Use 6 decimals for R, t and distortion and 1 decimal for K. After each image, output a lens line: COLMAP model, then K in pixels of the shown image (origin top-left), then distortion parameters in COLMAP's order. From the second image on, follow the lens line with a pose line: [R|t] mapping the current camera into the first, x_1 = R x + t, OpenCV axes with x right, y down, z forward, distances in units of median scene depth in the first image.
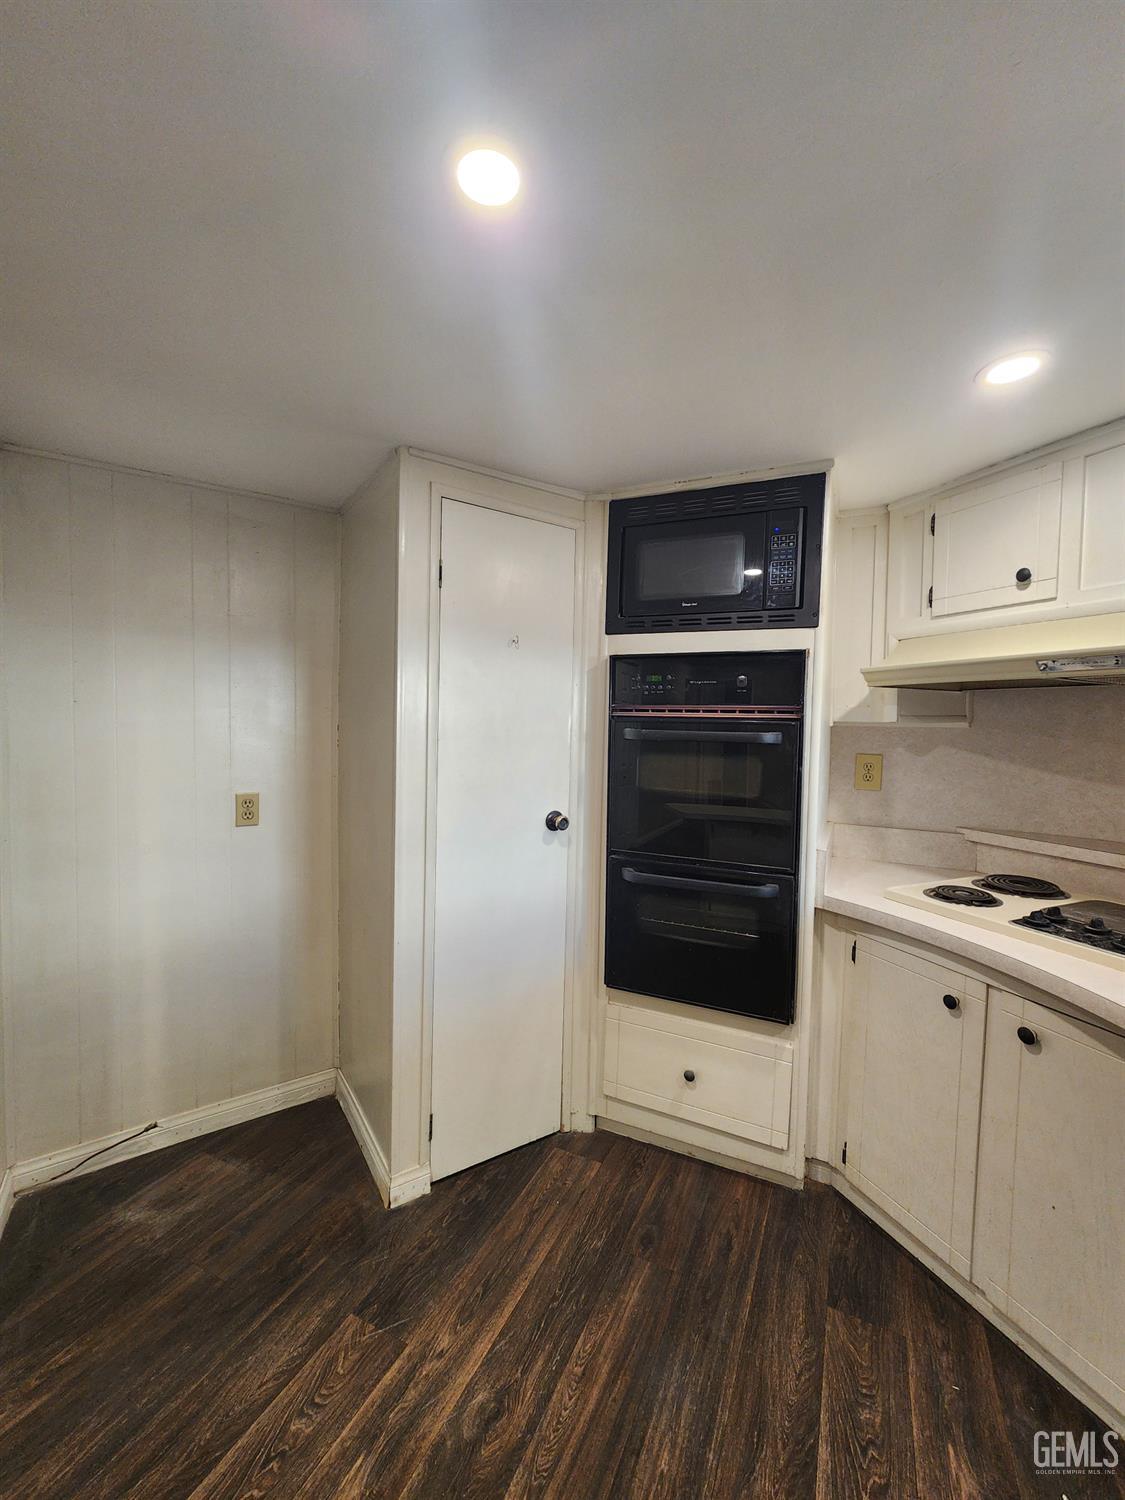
lens RADIAL K [[622.5, 0, 570.9], [0, 622.5, 746.8], [0, 0, 1]] dist [0.000990, 0.000653]
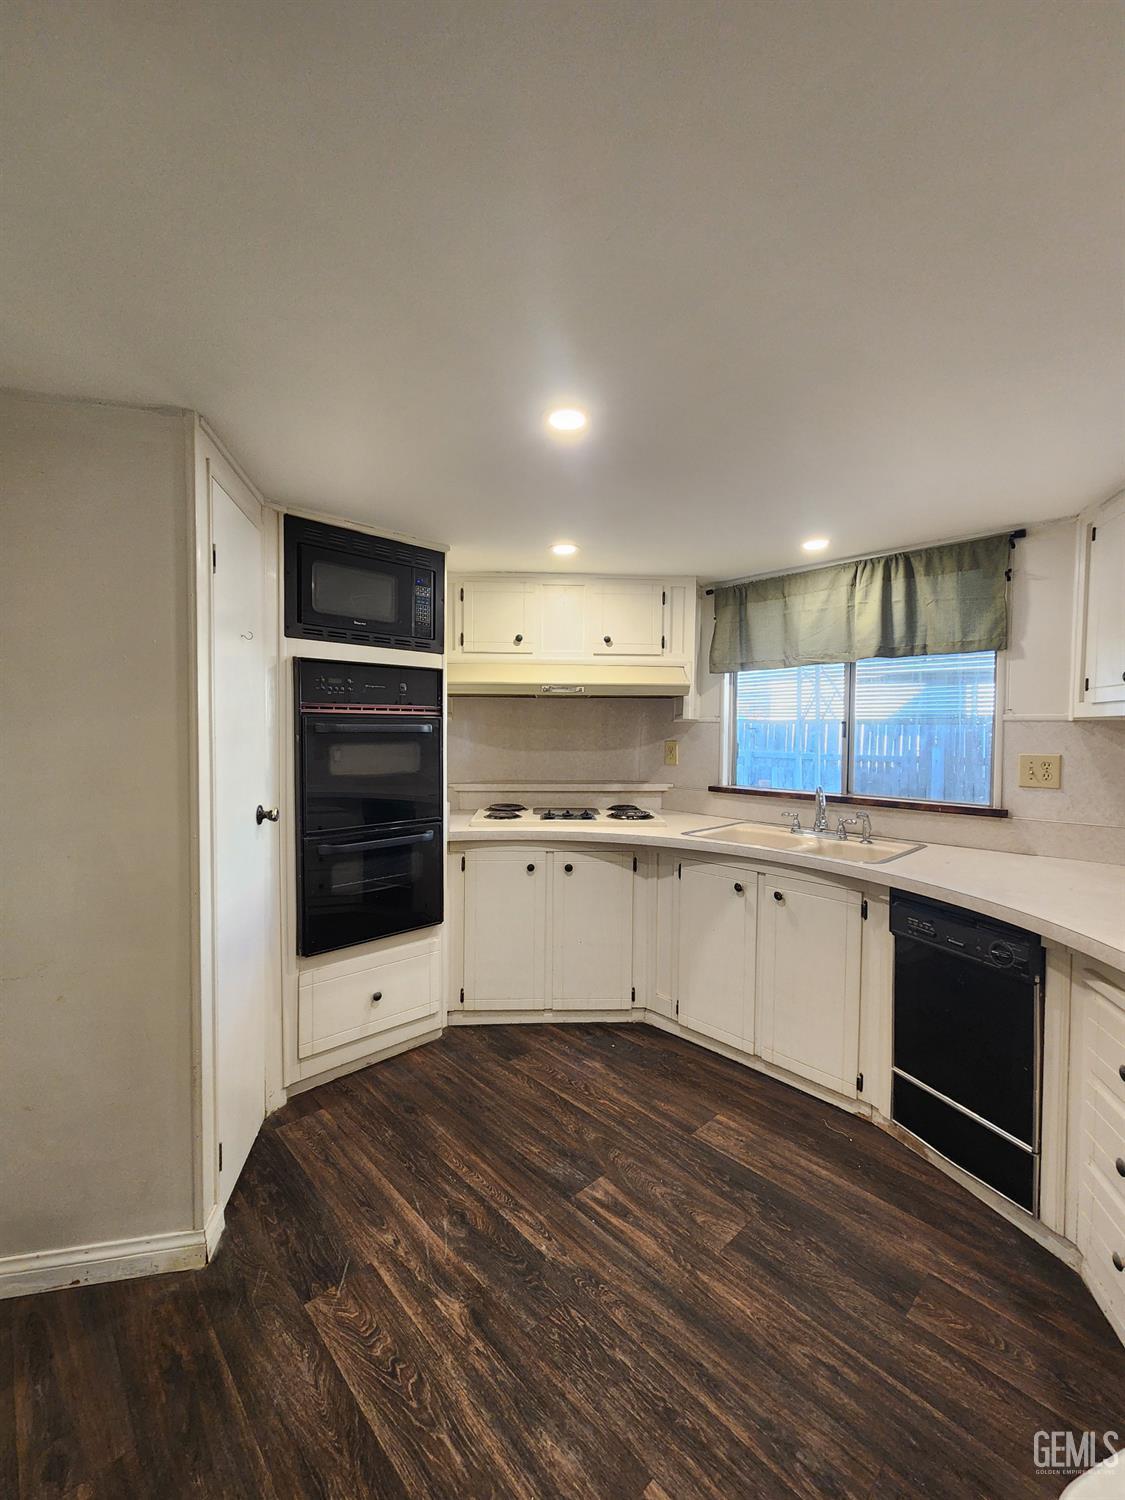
lens RADIAL K [[622.5, 0, 570.9], [0, 622.5, 746.8], [0, 0, 1]] dist [0.000990, 0.000653]
pose [[0.363360, -0.046225, 0.930501, -0.925329], [0.041089, 0.998592, 0.033563, -0.006742], [-0.930742, 0.026038, 0.364747, 0.176029]]
